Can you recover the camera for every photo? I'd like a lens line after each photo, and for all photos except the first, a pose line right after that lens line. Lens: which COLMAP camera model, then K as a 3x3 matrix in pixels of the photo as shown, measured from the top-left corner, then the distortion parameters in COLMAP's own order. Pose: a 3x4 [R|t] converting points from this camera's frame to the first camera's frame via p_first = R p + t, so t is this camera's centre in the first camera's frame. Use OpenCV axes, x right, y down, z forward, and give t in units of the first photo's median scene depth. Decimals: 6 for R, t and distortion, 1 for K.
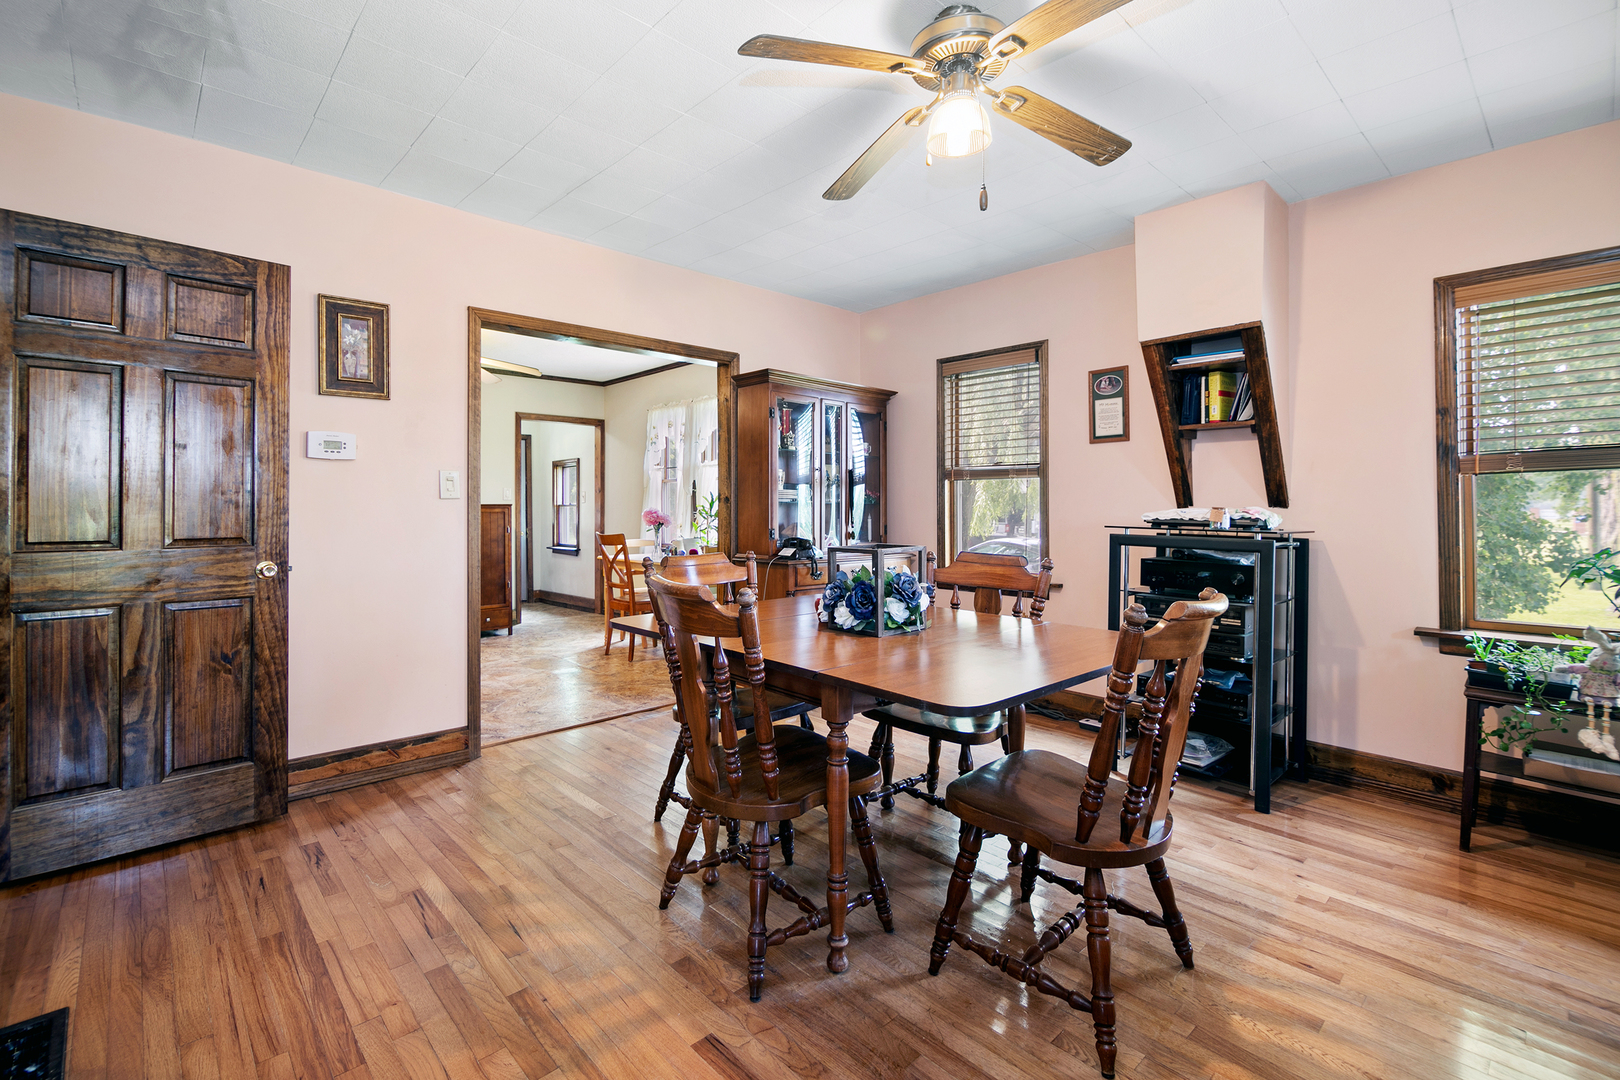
lens RADIAL K [[740.5, 0, 786.1], [0, 740.5, 509.3], [0, 0, 1]] dist [-0.003367, -0.001019]
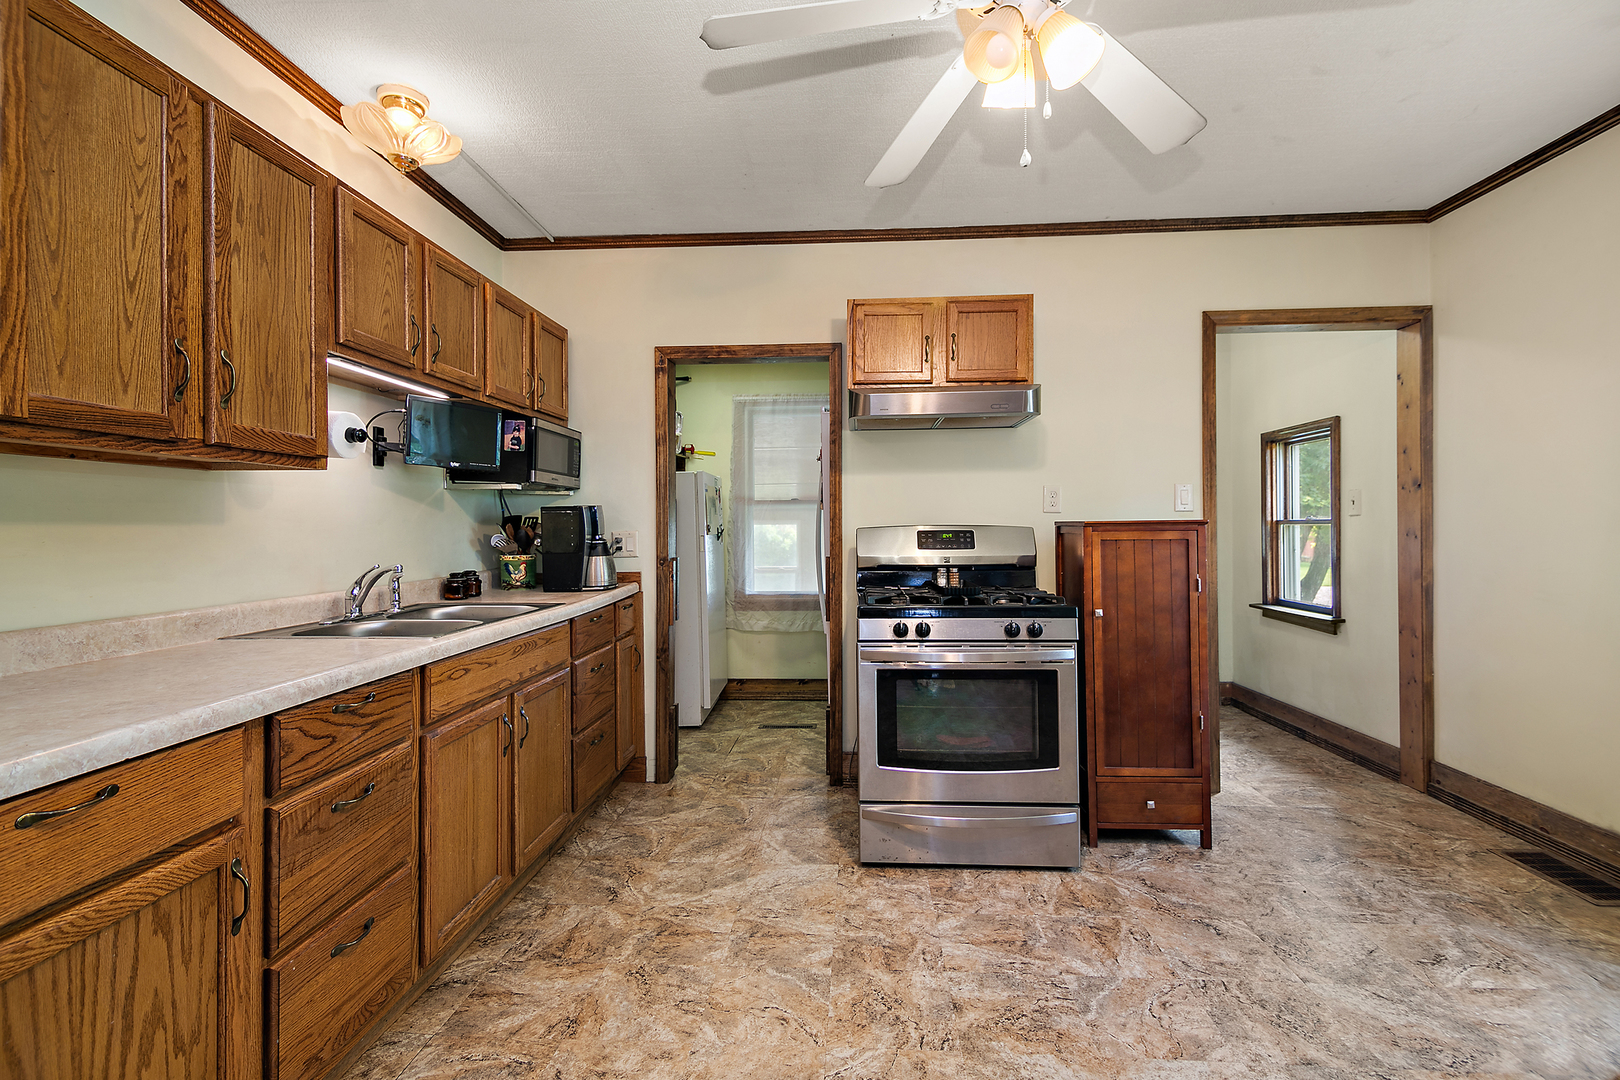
lens RADIAL K [[740.5, 0, 809.7], [0, 740.5, 525.8], [0, 0, 1]] dist [-0.003367, -0.001019]
pose [[0.716751, -0.008806, -0.697273, -0.197192], [0.008185, 0.999958, -0.004215, -0.003356], [0.697281, -0.002686, 0.716793, 0.452454]]
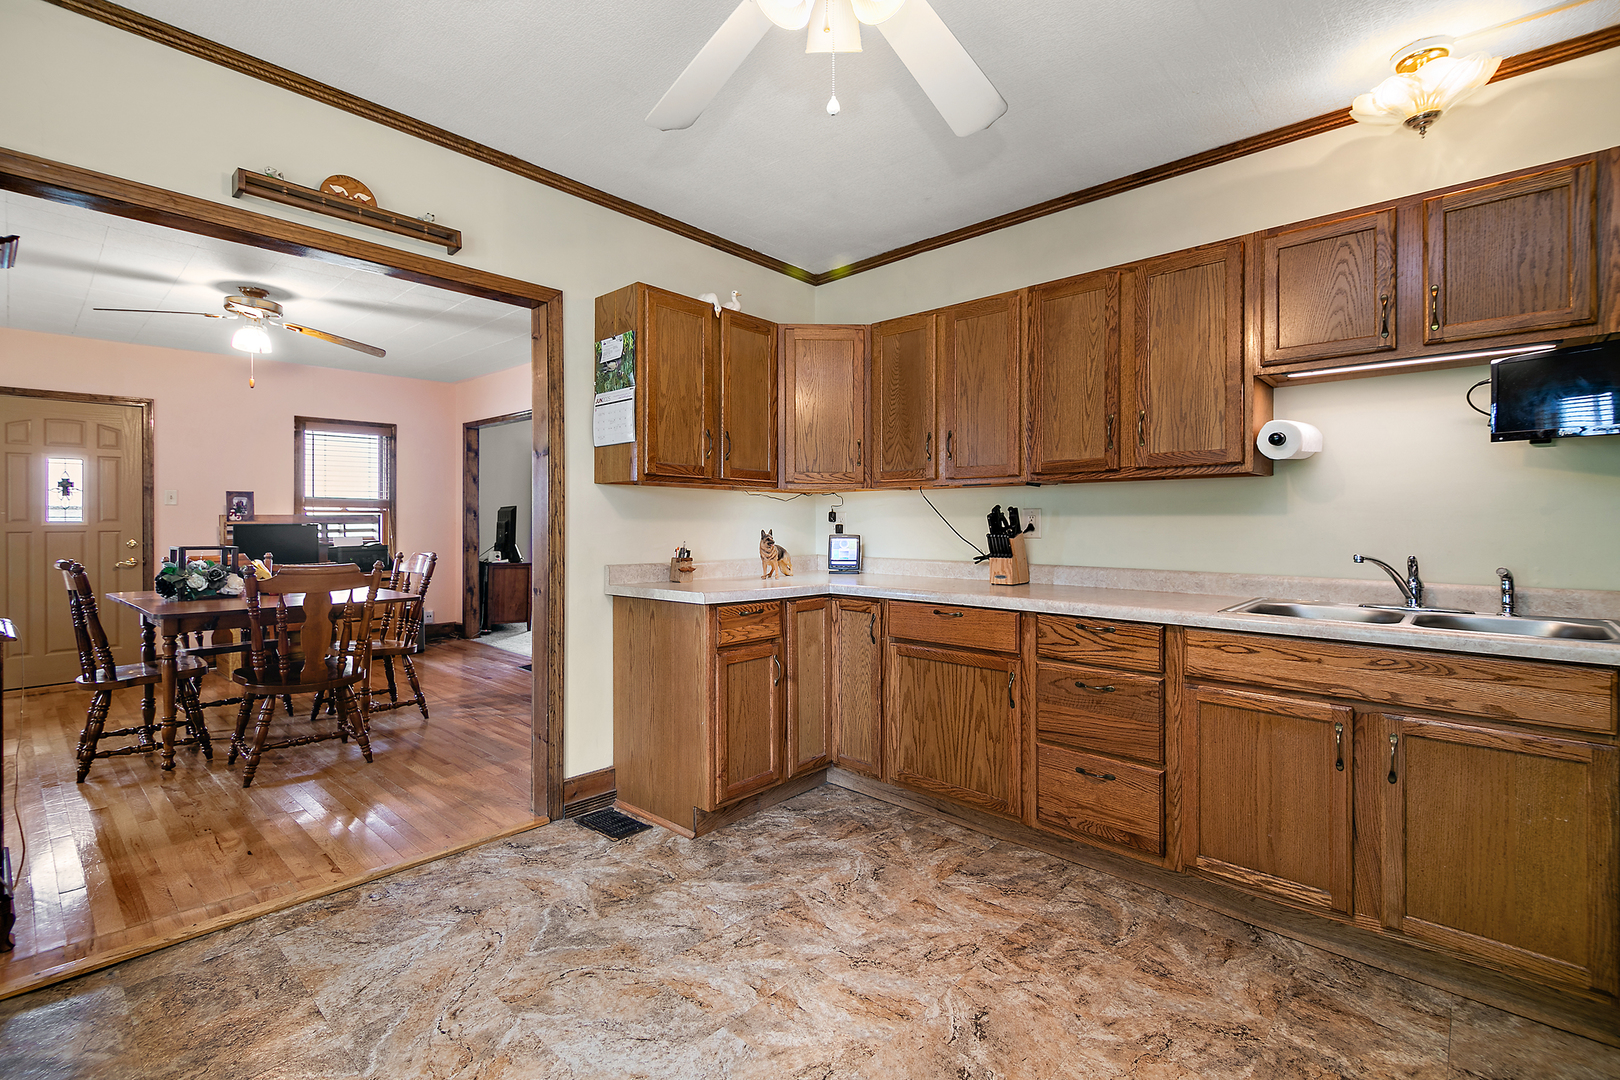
lens RADIAL K [[740.5, 0, 815.8], [0, 740.5, 529.3], [0, 0, 1]] dist [-0.003367, -0.001019]
pose [[-0.994068, -0.004439, -0.108666, -0.261056], [-0.005644, 0.999926, 0.010784, -0.002645], [0.108610, 0.011333, -0.994020, 0.765539]]
